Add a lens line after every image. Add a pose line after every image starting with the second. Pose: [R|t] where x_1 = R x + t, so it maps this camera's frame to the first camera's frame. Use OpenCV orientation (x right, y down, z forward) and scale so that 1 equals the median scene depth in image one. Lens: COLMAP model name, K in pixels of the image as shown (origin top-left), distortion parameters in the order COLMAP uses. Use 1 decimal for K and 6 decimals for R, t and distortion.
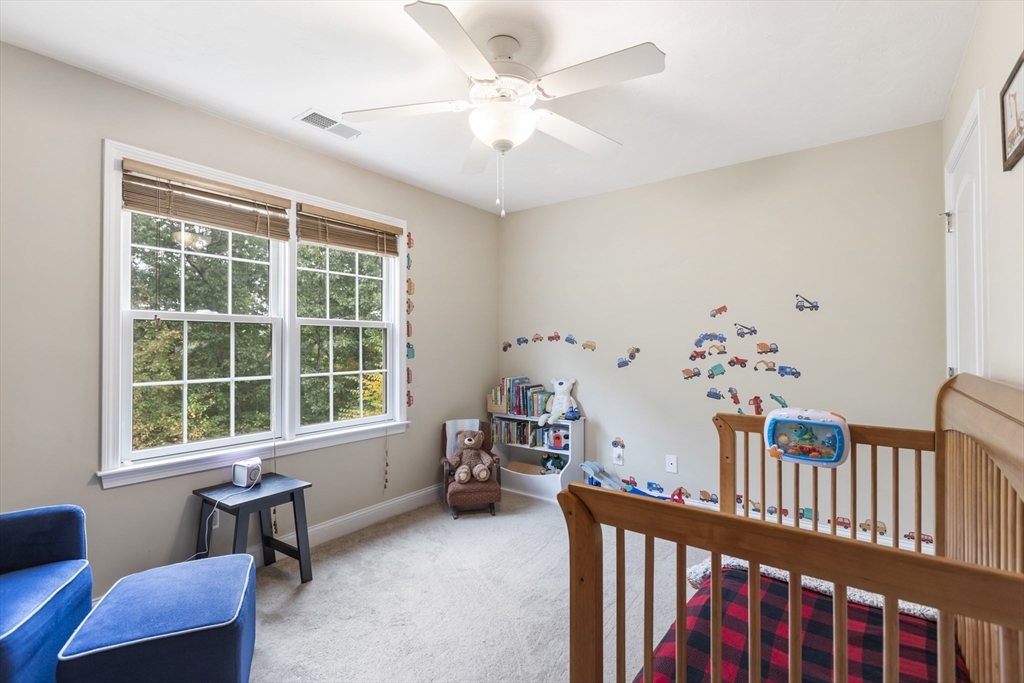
lens RADIAL K [[463.7, 0, 505.1], [0, 463.7, 341.5], [0, 0, 1]] dist [-0.004594, 0.001068]
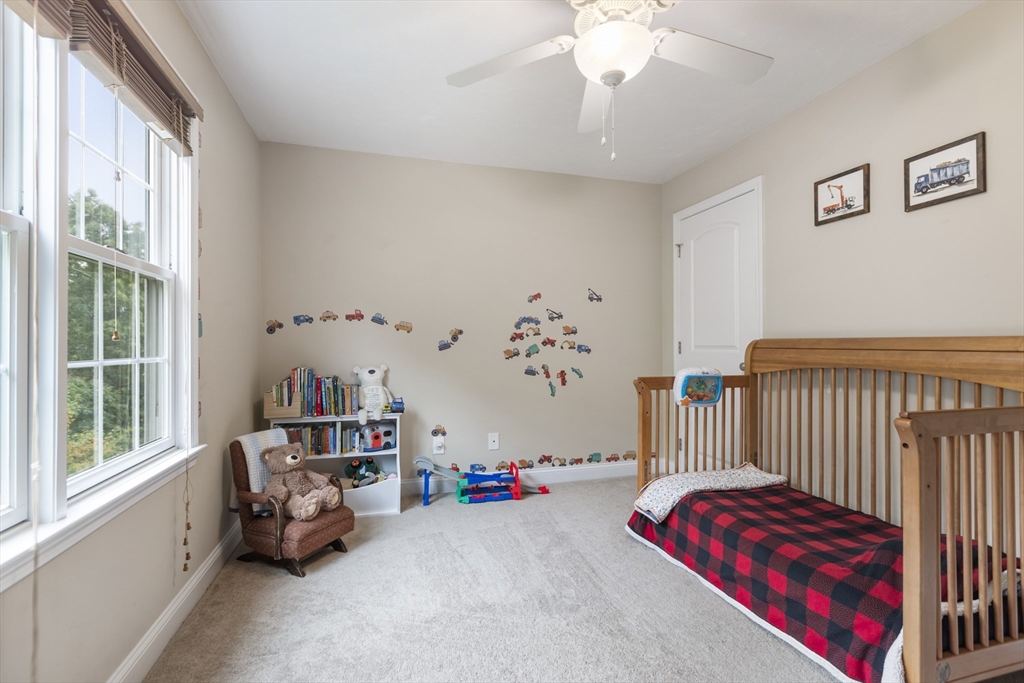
lens RADIAL K [[463.7, 0, 507.2], [0, 463.7, 342.2], [0, 0, 1]] dist [-0.004594, 0.001068]
pose [[0.595761, 0.004641, 0.803149, -0.470435], [-0.006136, 0.999980, -0.001227, 0.043918], [-0.803139, -0.004197, 0.595777, 0.365825]]
